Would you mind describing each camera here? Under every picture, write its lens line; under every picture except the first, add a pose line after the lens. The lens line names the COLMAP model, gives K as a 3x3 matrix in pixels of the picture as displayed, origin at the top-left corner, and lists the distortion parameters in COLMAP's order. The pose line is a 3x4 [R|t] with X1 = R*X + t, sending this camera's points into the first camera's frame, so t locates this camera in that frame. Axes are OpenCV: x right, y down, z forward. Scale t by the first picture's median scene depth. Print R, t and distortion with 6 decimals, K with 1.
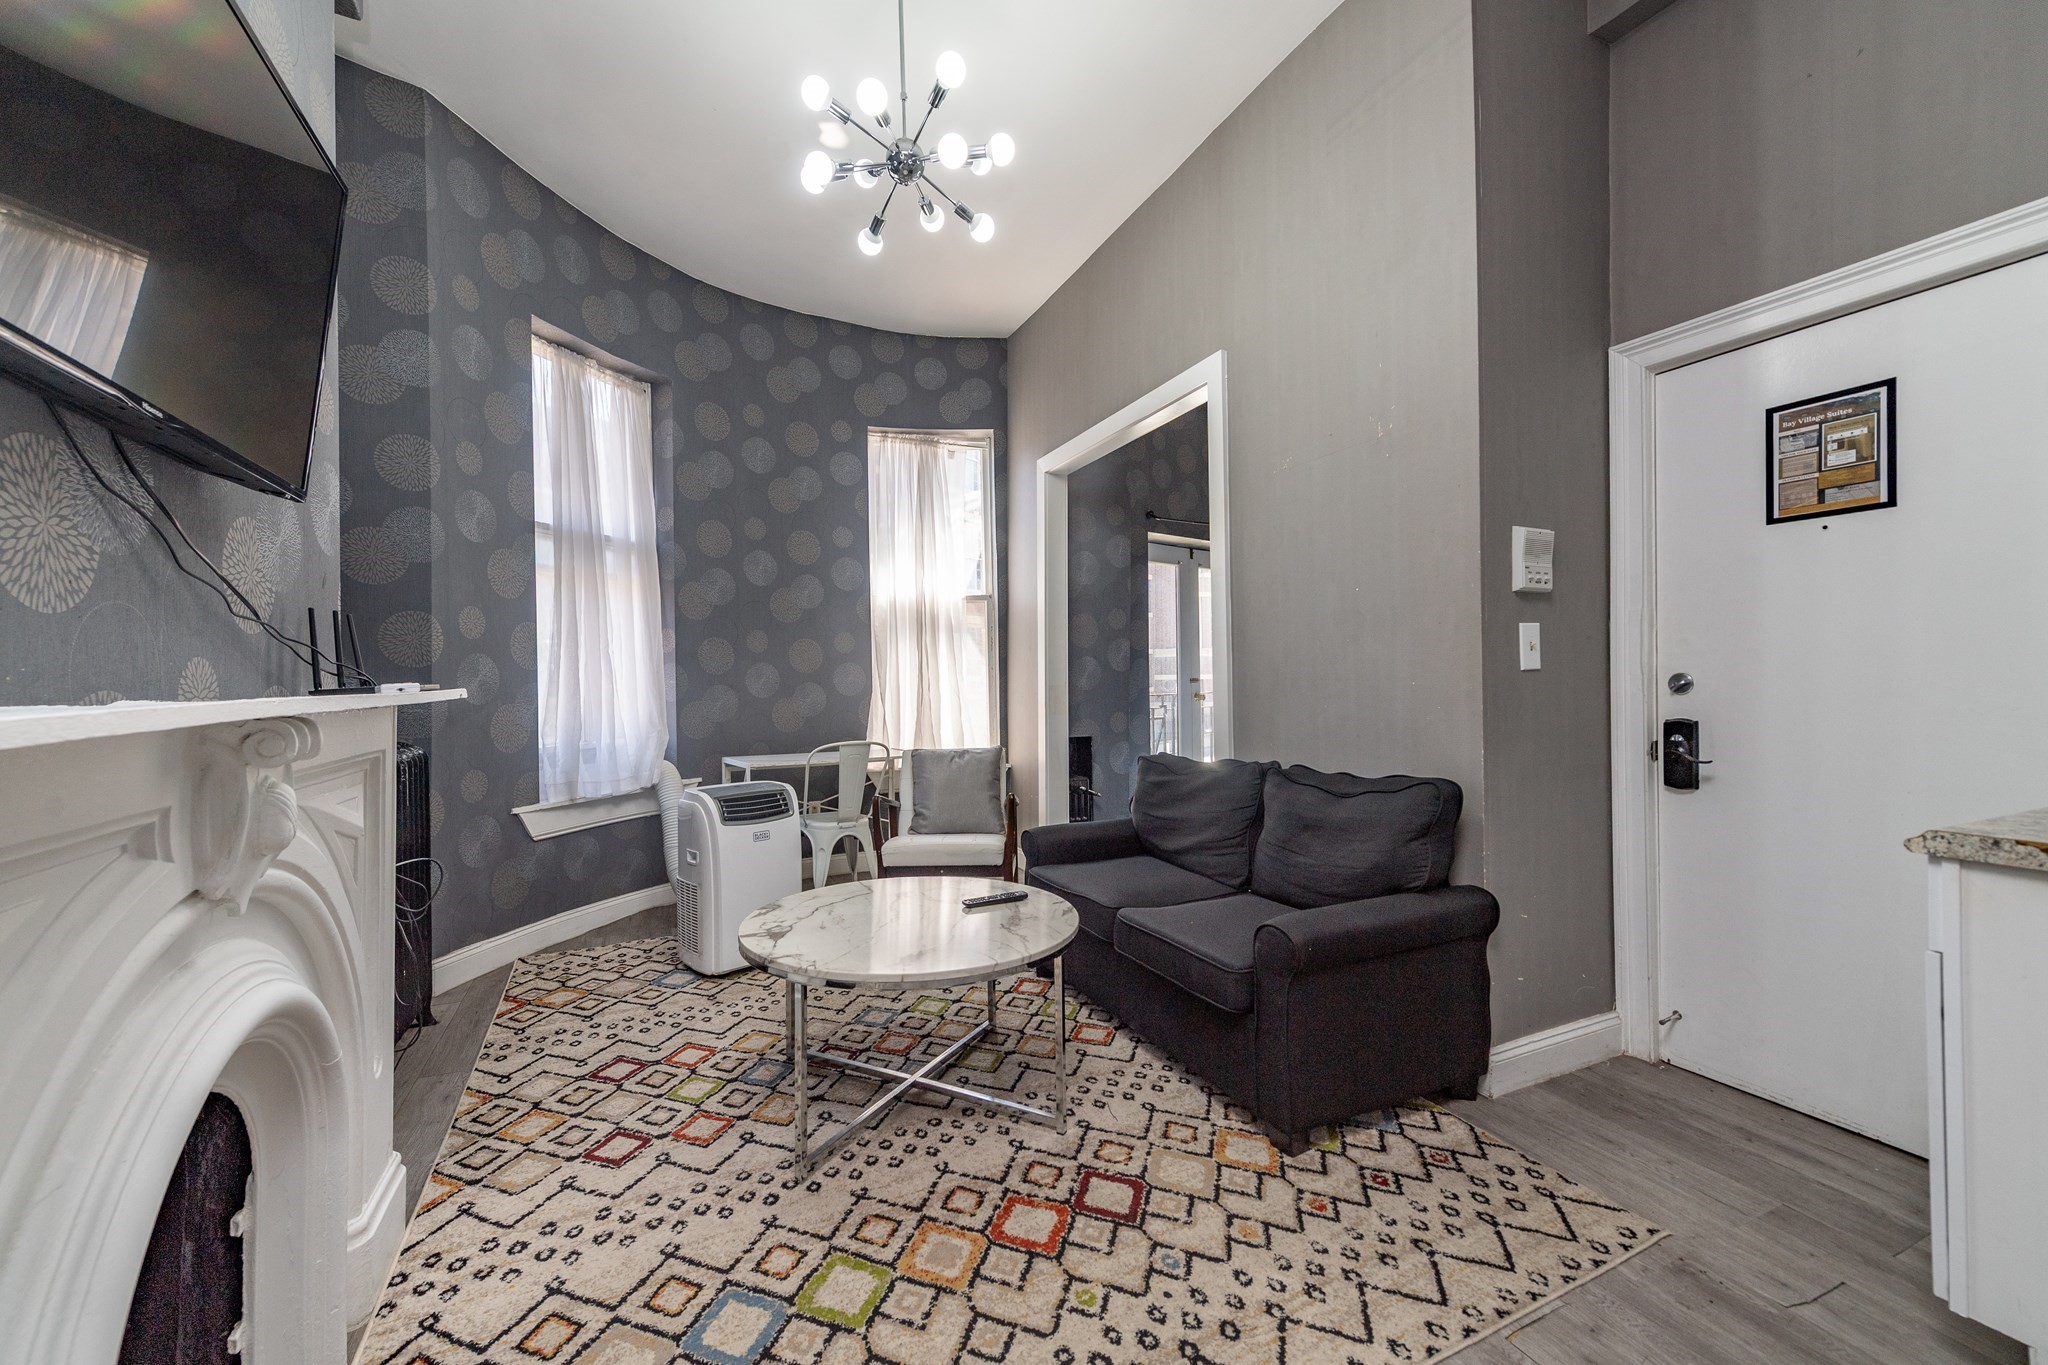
lens RADIAL K [[805.9, 0, 1014.8], [0, 805.9, 676.9], [0, 0, 1]] dist [-0.021935, 0.000659]
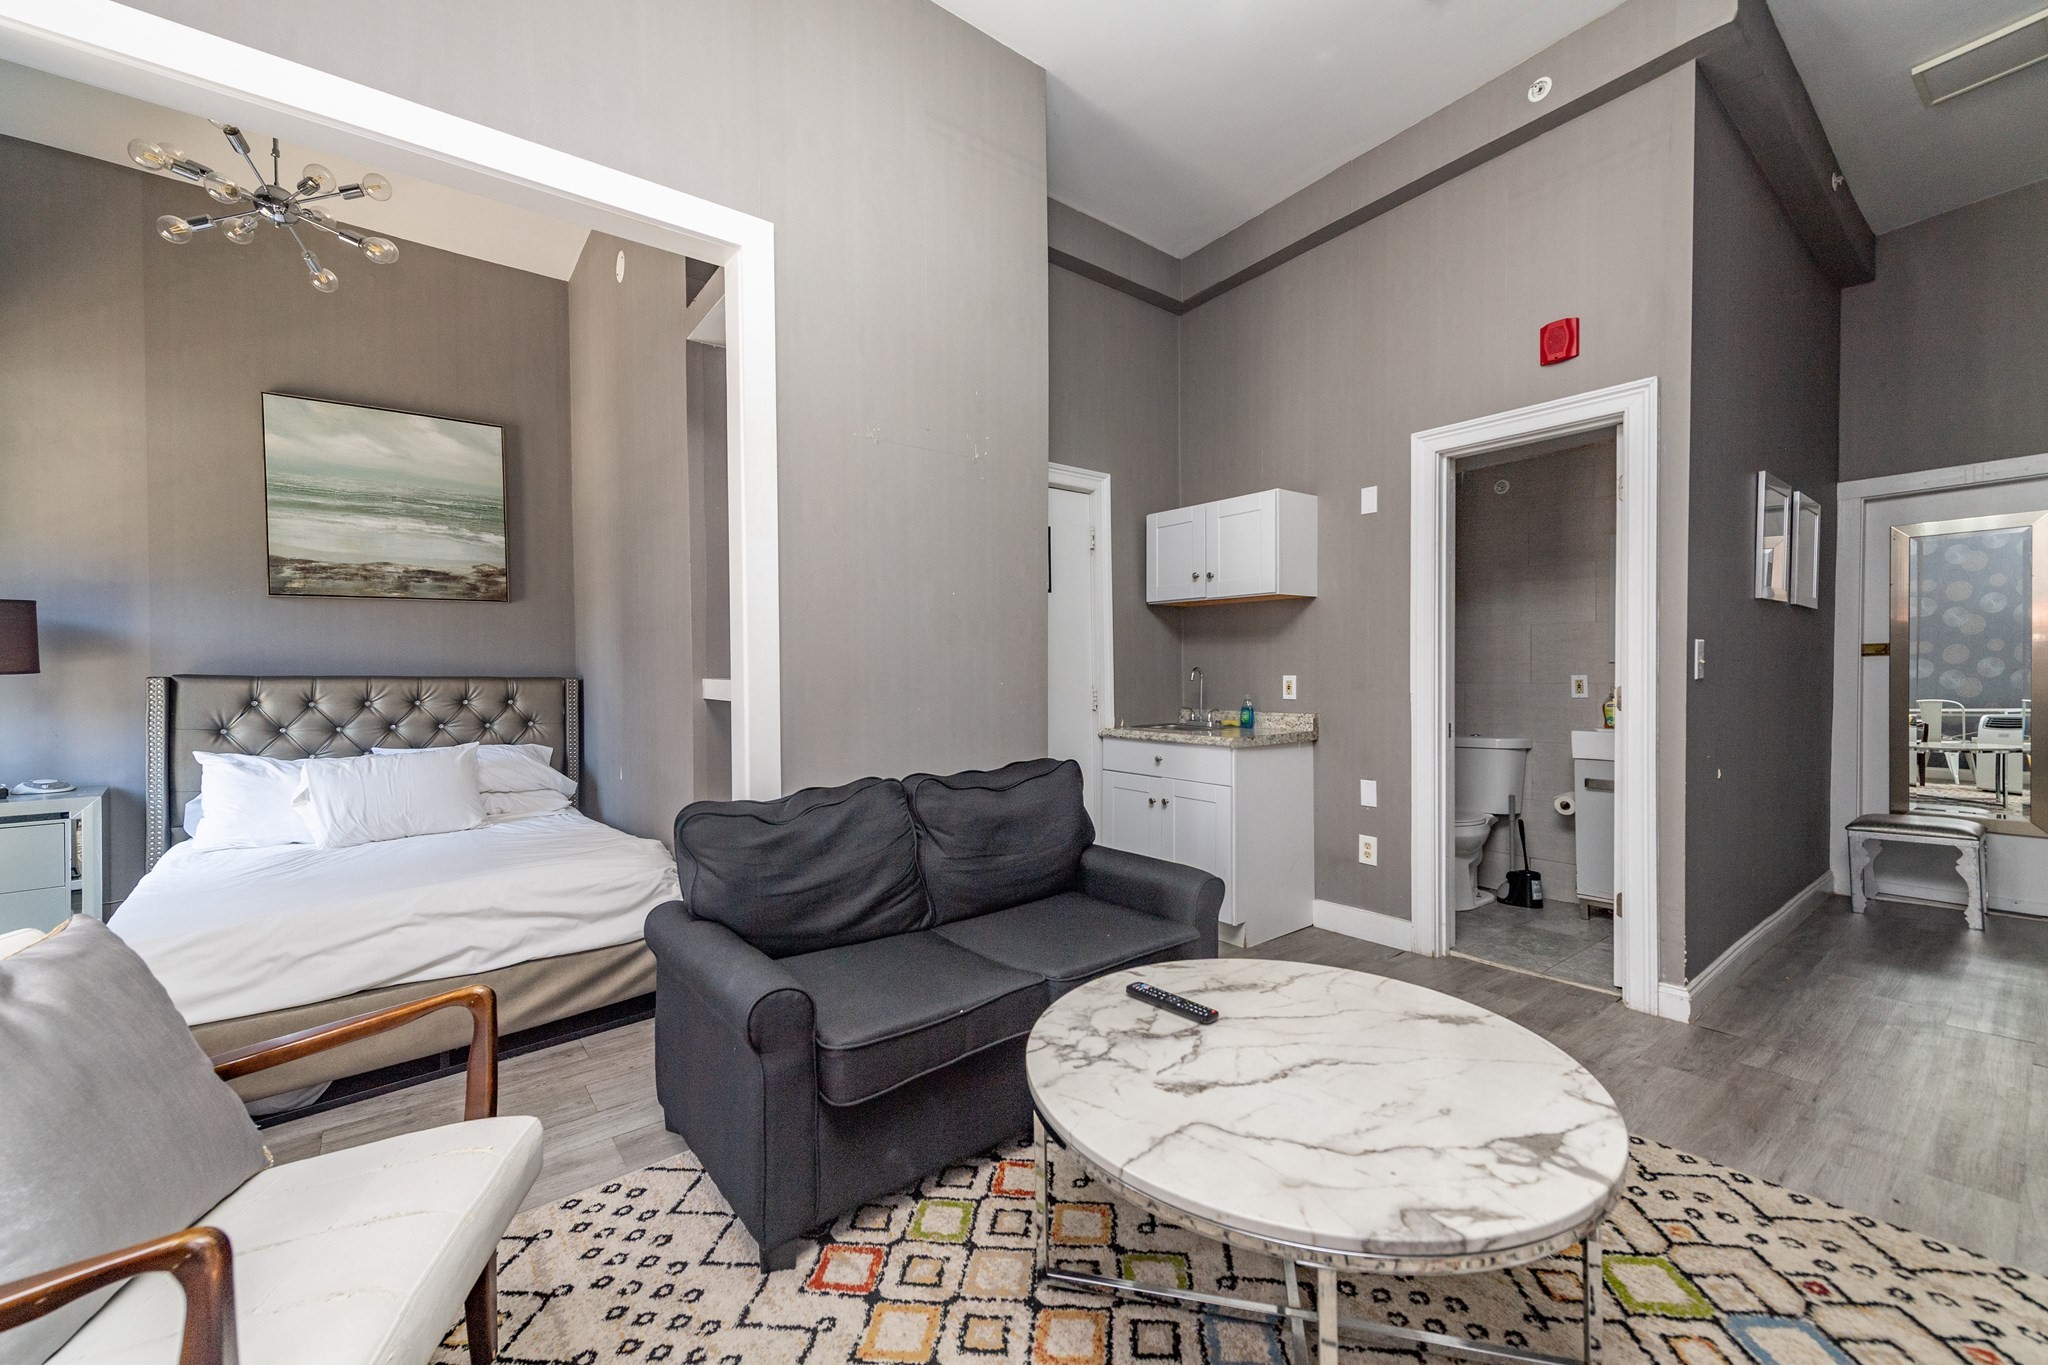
lens RADIAL K [[805.9, 0, 1012.8], [0, 805.9, 672.3], [0, 0, 1]] dist [-0.021935, 0.000659]
pose [[-0.201628, -0.001012, 0.979462, -0.676555], [0.023457, 0.999708, 0.005862, -0.001453], [-0.979181, 0.024157, -0.201546, 1.318303]]
